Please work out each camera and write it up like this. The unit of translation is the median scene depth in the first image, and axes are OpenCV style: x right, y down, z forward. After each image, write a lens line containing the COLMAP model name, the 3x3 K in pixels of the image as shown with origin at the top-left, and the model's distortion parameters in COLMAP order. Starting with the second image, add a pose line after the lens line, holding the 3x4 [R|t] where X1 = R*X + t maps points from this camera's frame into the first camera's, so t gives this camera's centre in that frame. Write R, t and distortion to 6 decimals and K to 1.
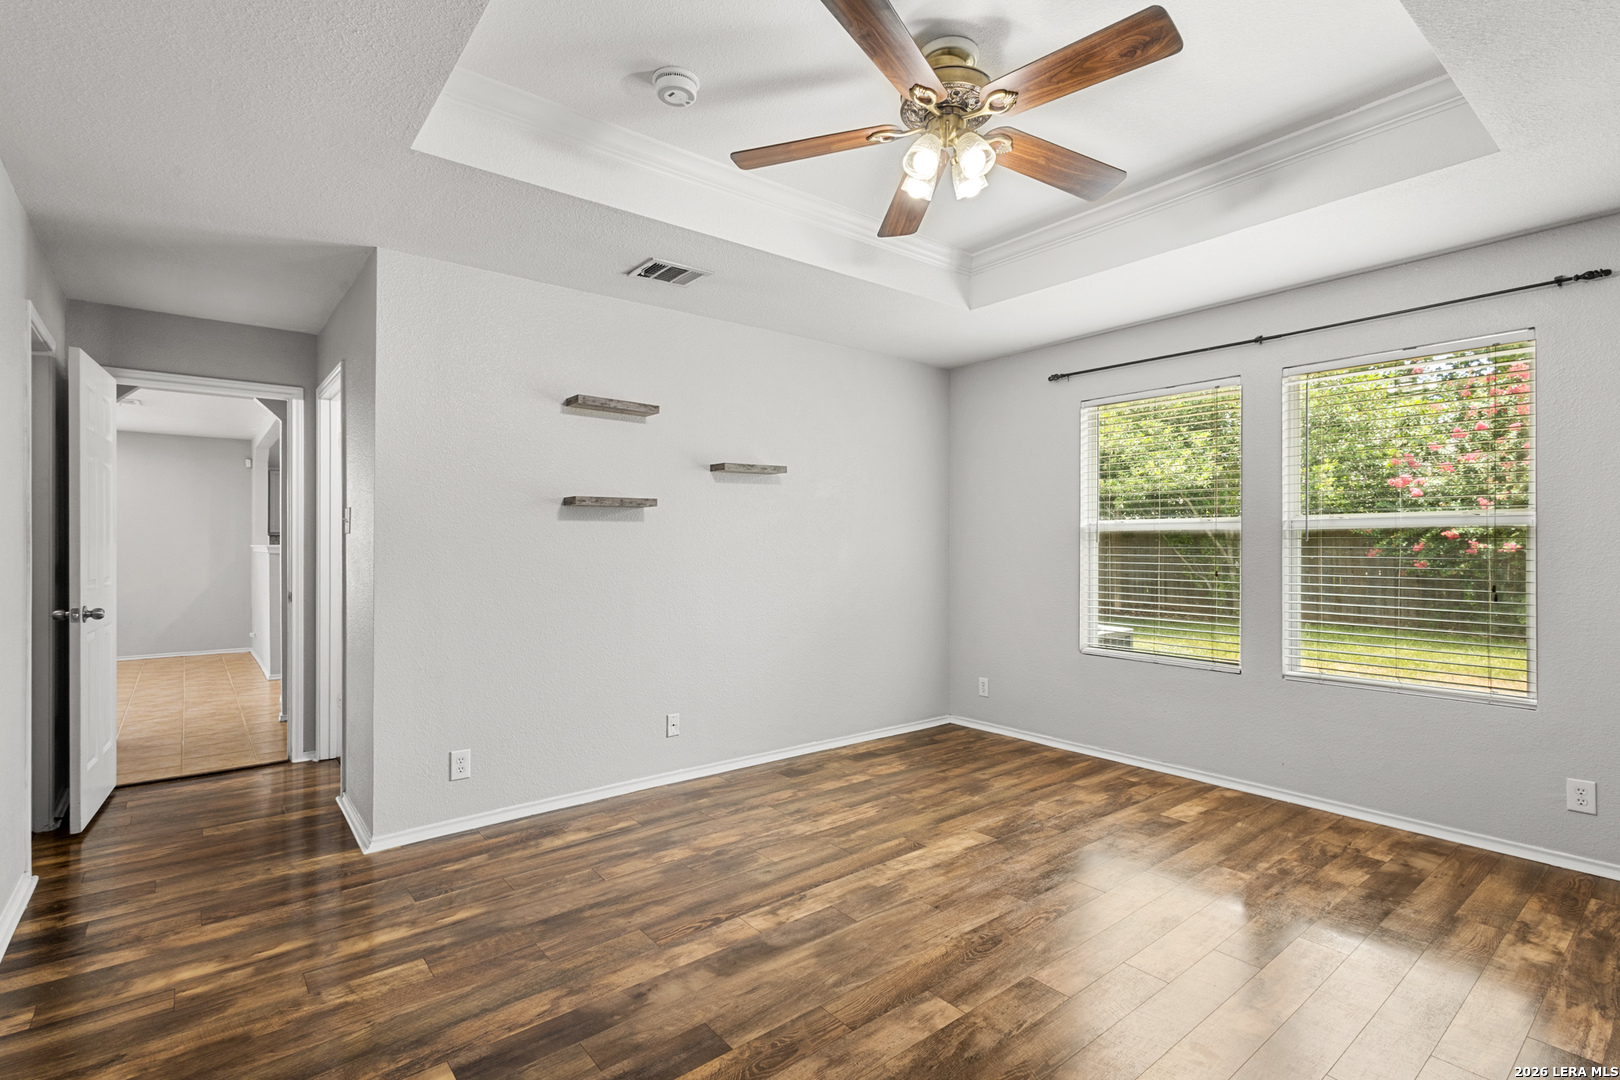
lens RADIAL K [[758.1, 0, 806.4], [0, 758.1, 534.6], [0, 0, 1]] dist [0.009269, -0.000166]
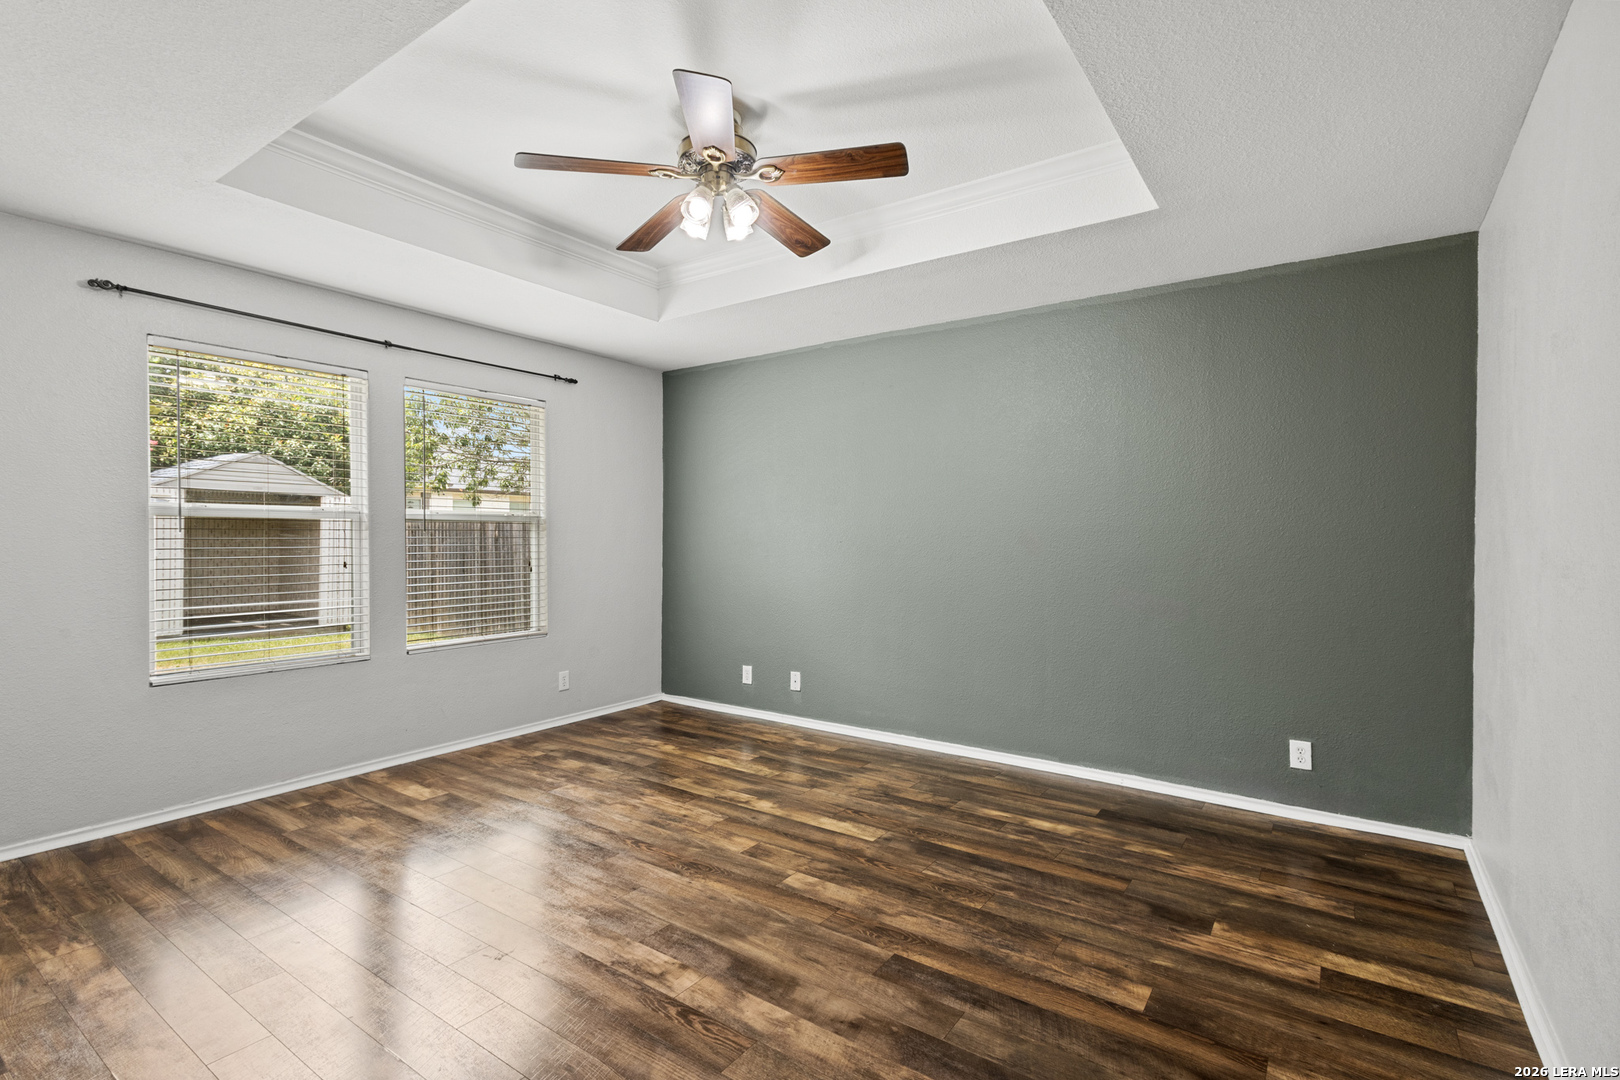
lens RADIAL K [[758.1, 0, 805.4], [0, 758.1, 538.6], [0, 0, 1]] dist [0.009269, -0.000166]
pose [[-0.269899, -0.006136, 0.962869, -0.729241], [-0.014889, 0.999887, 0.002198, 0.008149], [-0.962774, -0.013743, -0.269959, 0.879546]]
